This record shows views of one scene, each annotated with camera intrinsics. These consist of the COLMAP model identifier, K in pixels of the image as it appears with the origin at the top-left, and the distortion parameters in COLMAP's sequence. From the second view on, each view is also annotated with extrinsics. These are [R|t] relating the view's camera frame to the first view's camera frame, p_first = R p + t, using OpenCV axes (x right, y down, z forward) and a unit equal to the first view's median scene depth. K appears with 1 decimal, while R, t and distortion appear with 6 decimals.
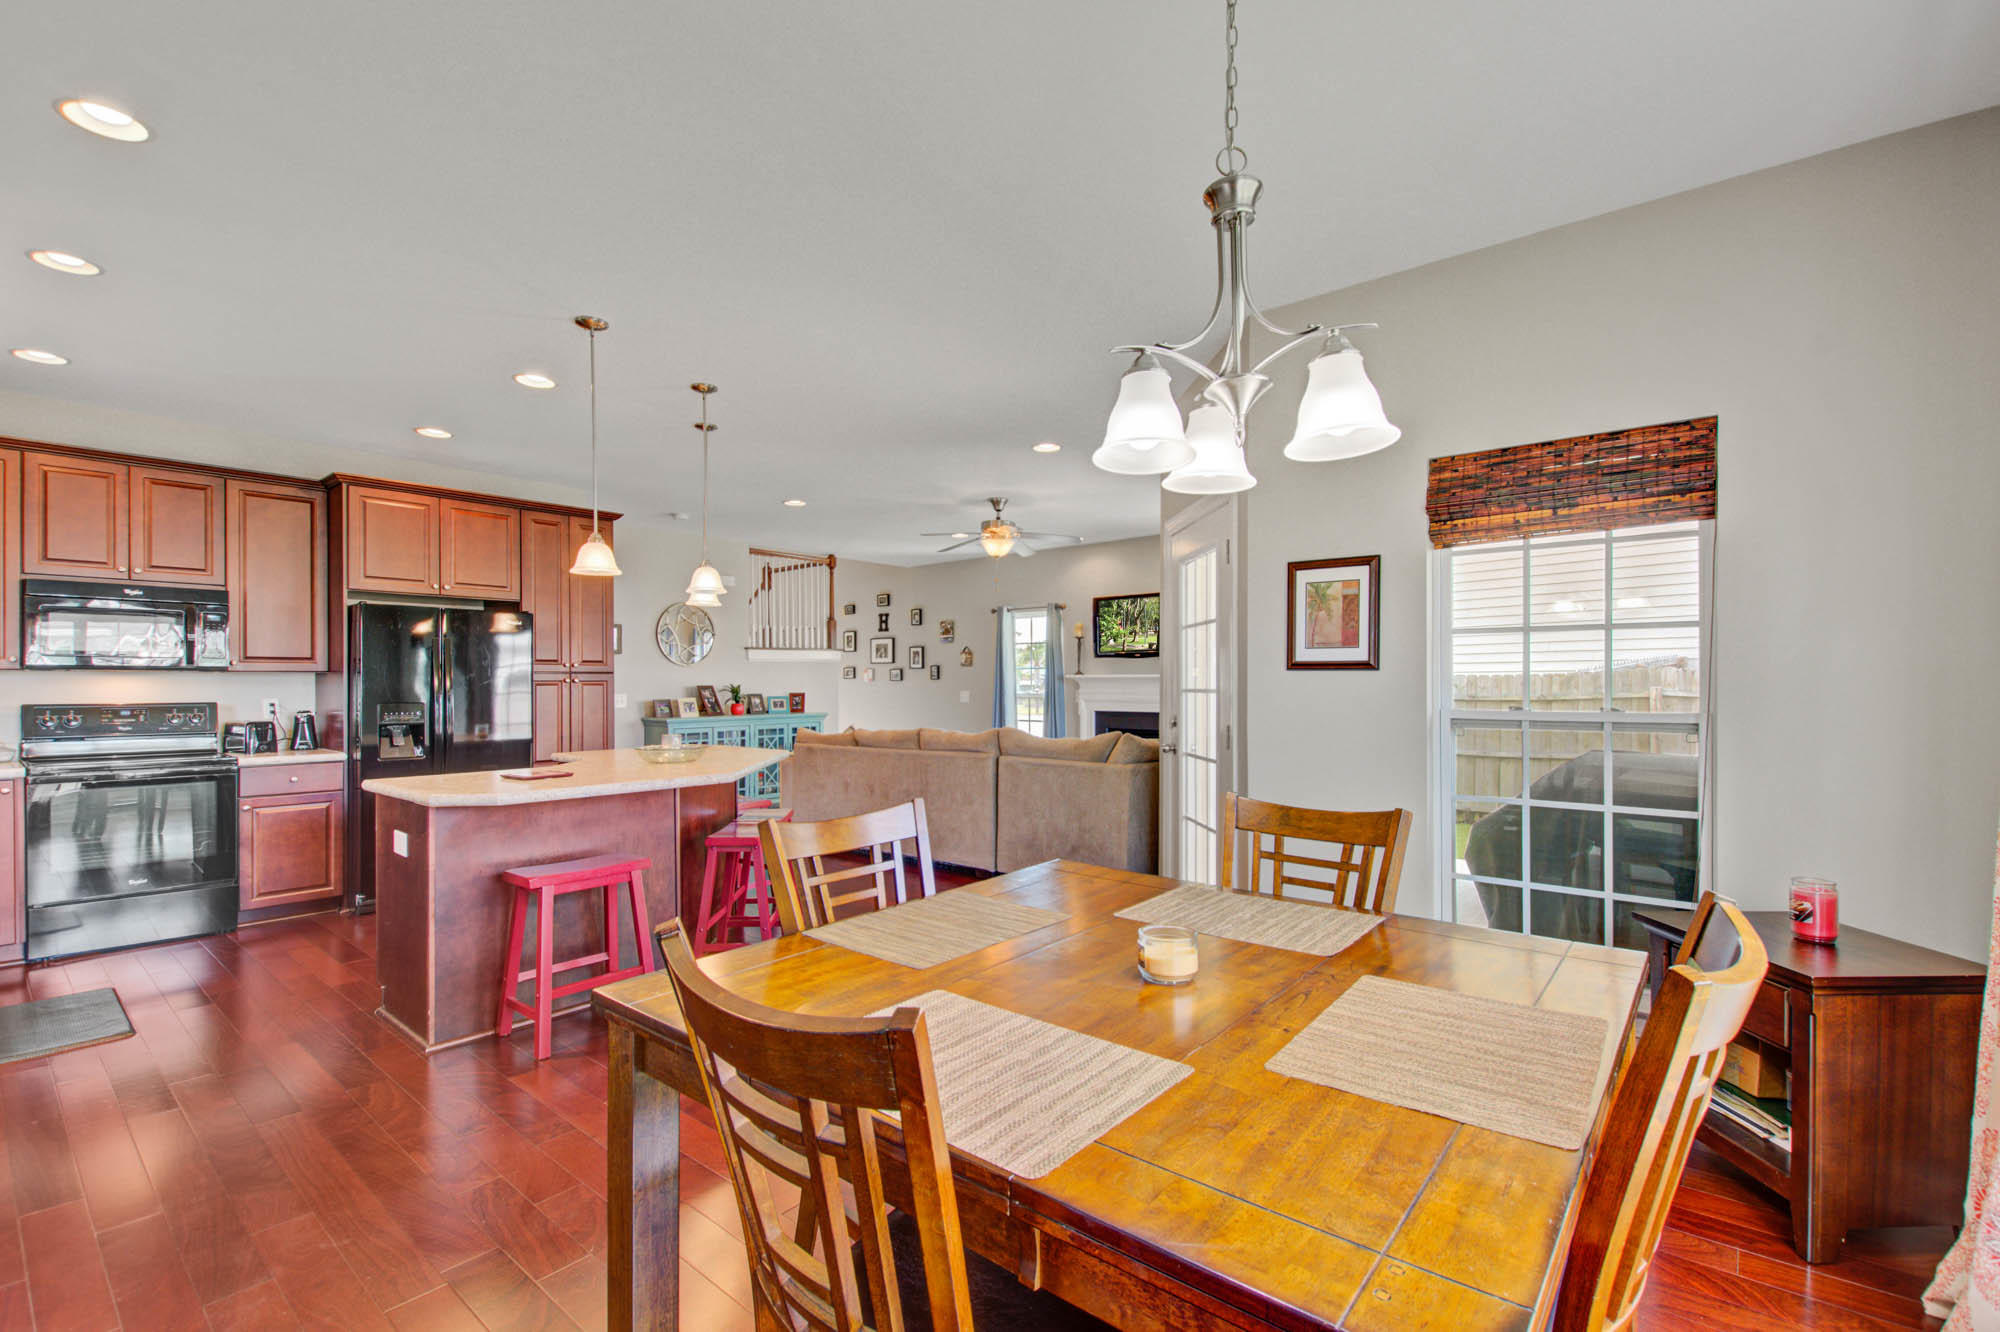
lens RADIAL K [[897.6, 0, 1019.0], [0, 897.6, 661.9], [0, 0, 1]] dist [0.001522, -0.000249]
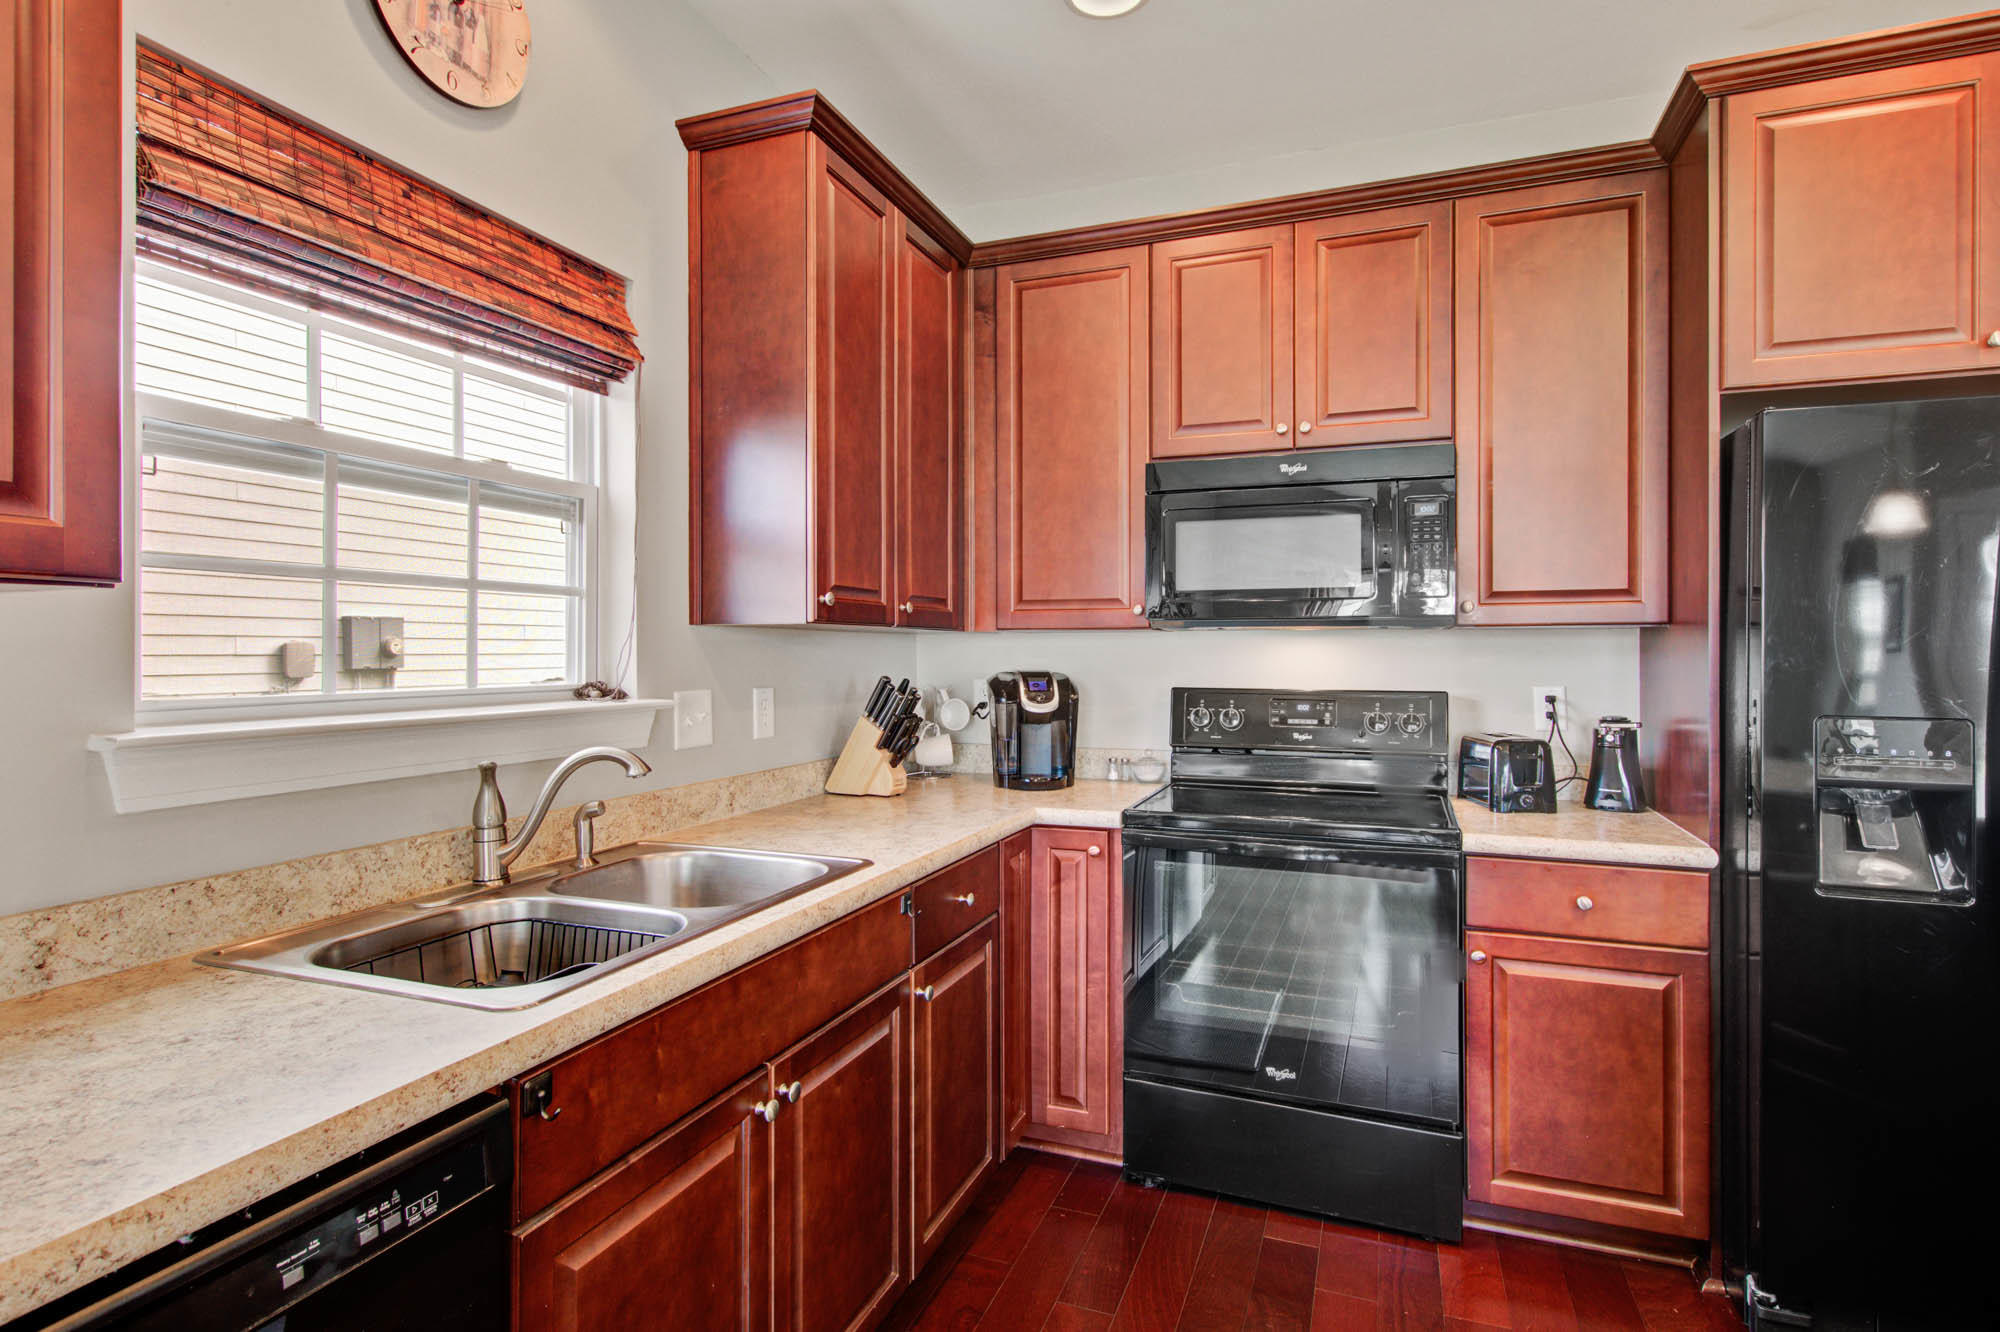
lens RADIAL K [[1007.5, 0, 994.4], [0, 1007.5, 655.1], [0, 0, 1]] dist [0.001351, -0.000292]
pose [[0.315076, 0.012822, -0.948980, -0.285181], [0.017798, 0.999653, 0.019416, 0.006855], [0.948899, -0.023008, 0.314739, 0.373817]]
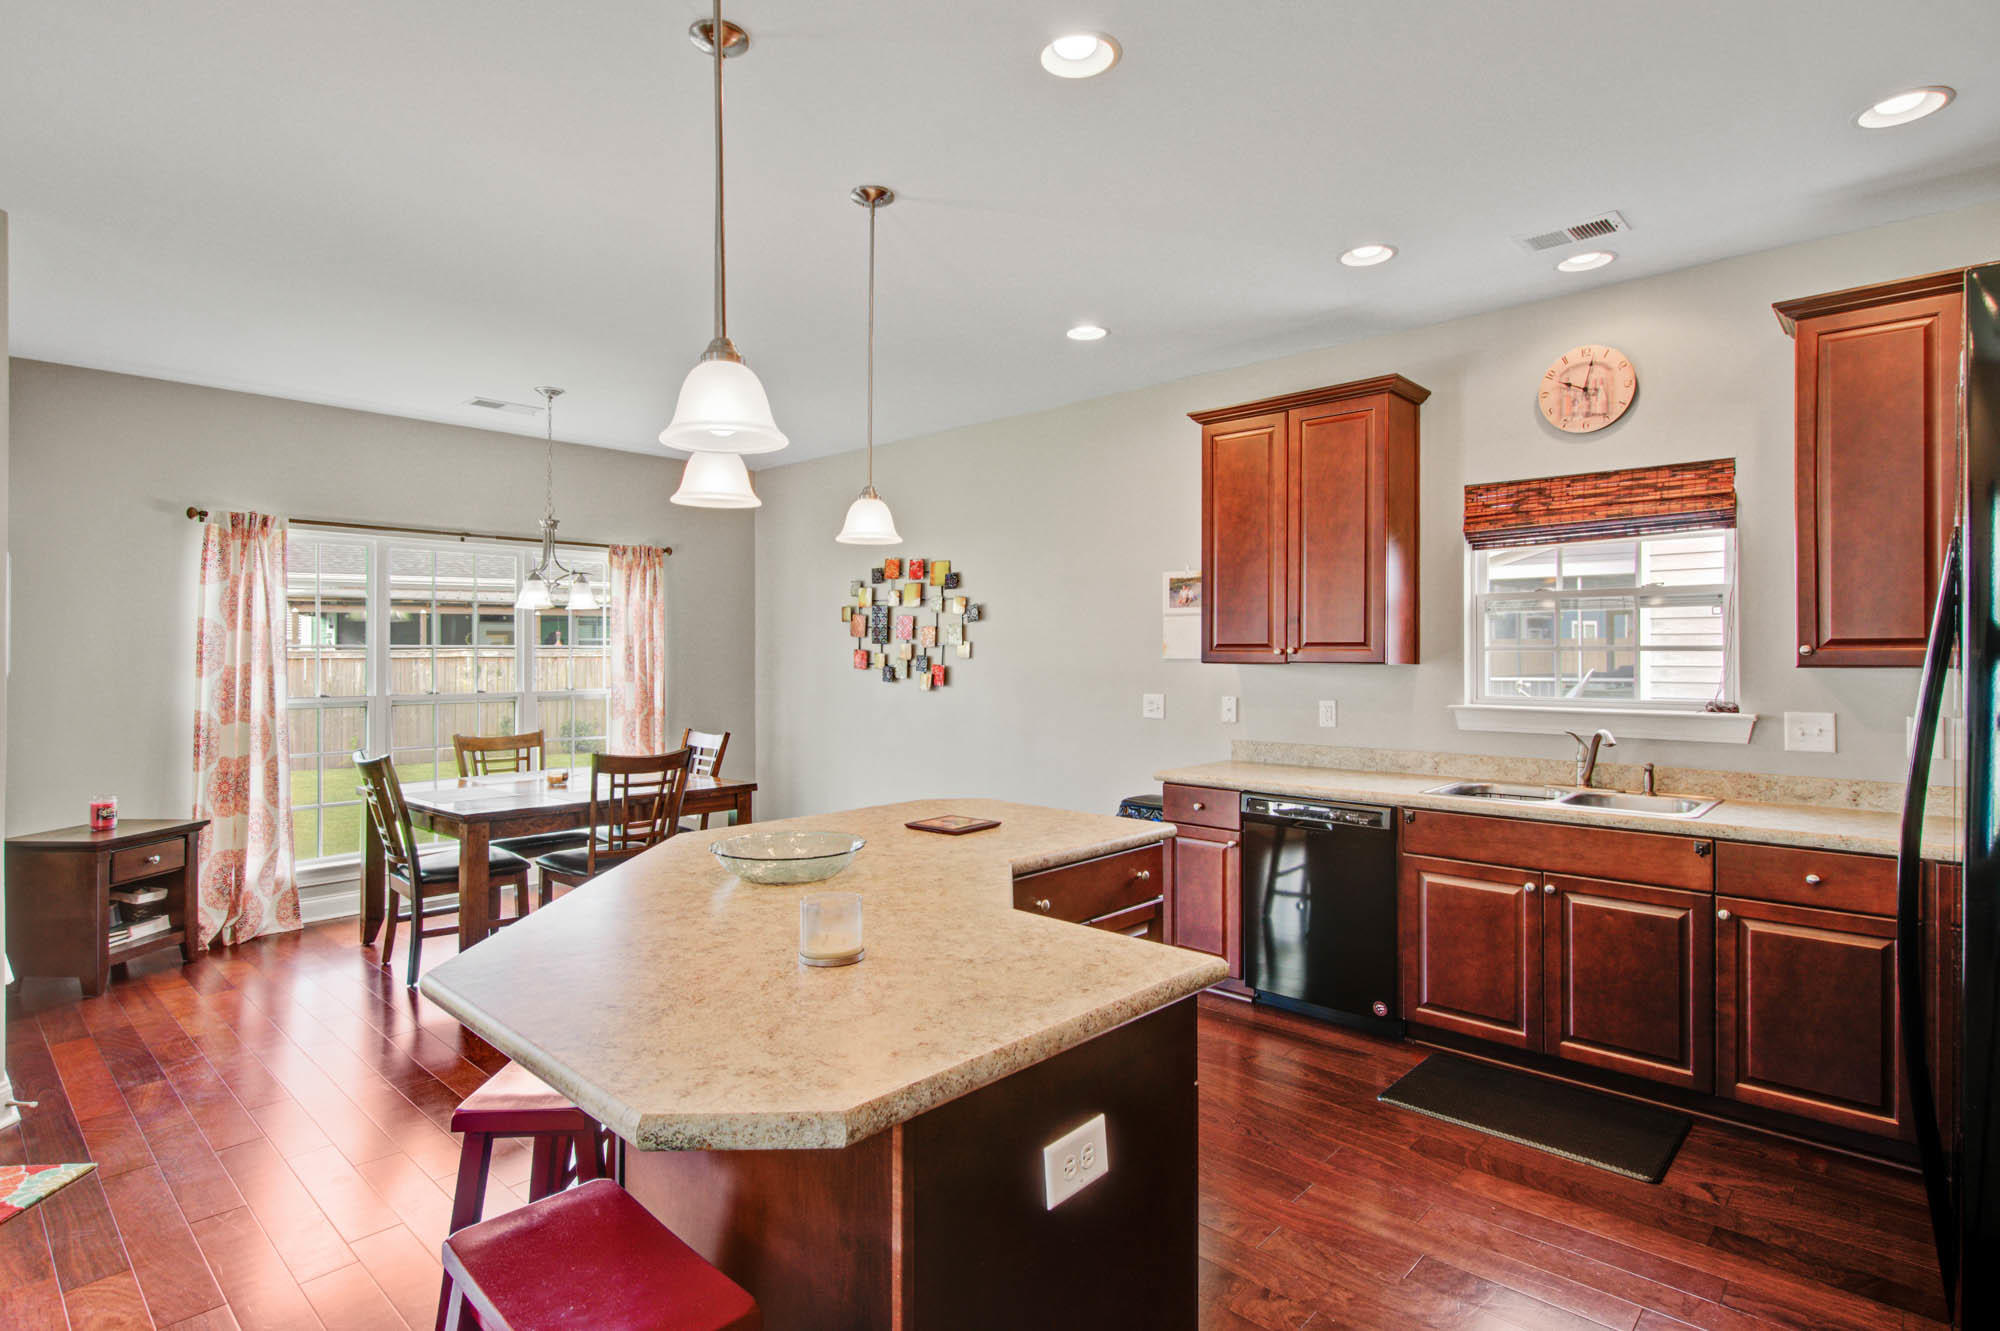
lens RADIAL K [[1007.5, 0, 994.4], [0, 1007.5, 654.6], [0, 0, 1]] dist [0.001351, -0.000292]
pose [[-0.997510, 0.007308, 0.070146, -0.279801], [0.005694, 0.999715, -0.023178, 0.005132], [-0.070295, -0.022721, -0.997267, 0.776317]]
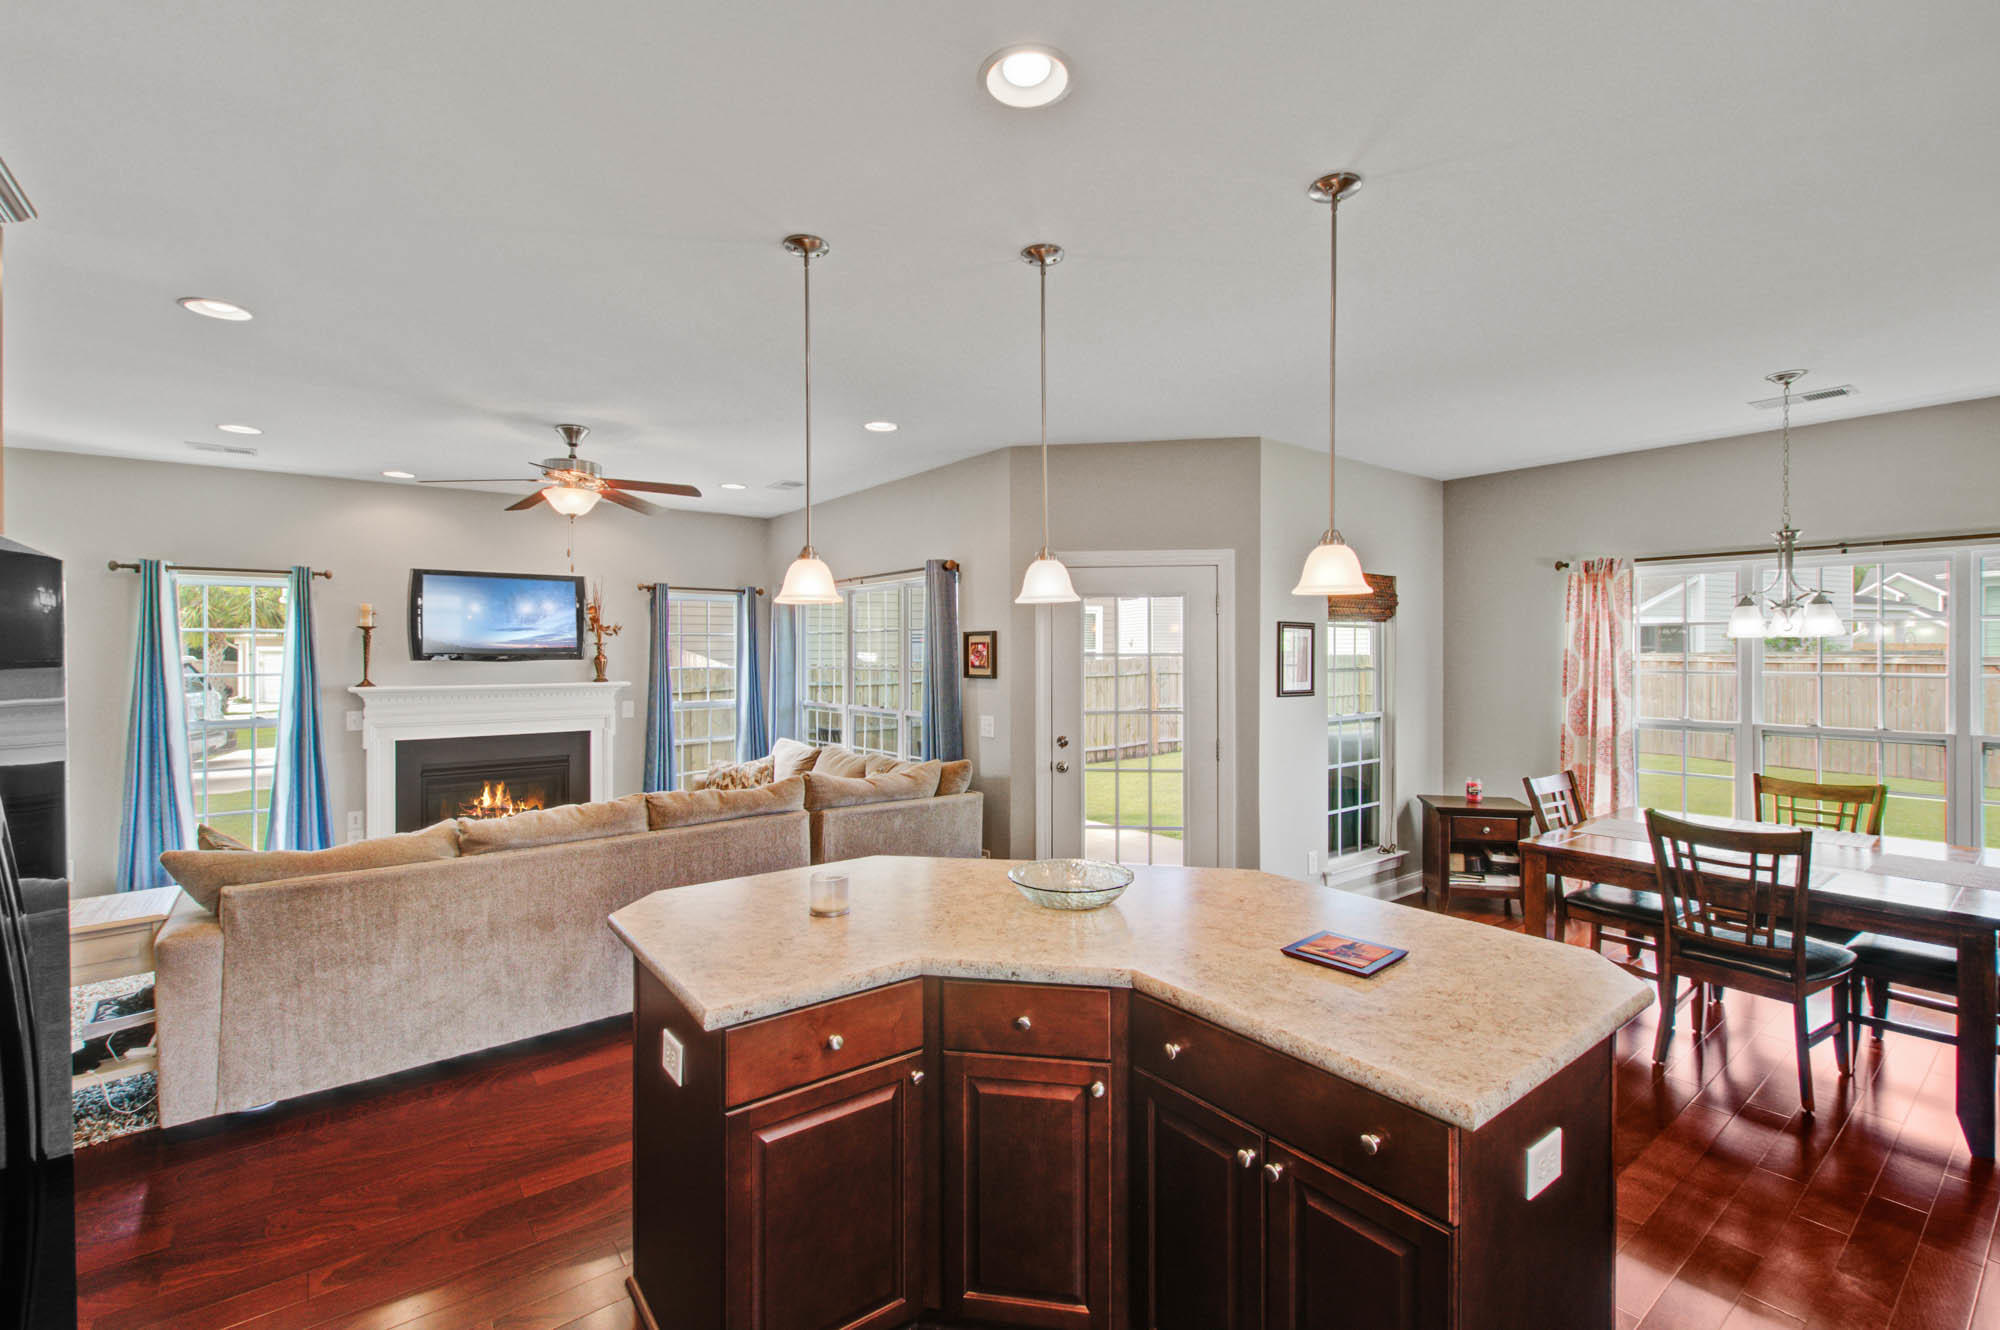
lens RADIAL K [[867.4, 0, 1008.0], [0, 867.4, 652.7], [0, 0, 1]] dist [0.001090, -0.000293]
pose [[0.224777, 0.002387, 0.974407, -0.485718], [-0.021605, 0.999763, 0.002534, -0.023448], [-0.974171, -0.021621, 0.224775, 0.469175]]
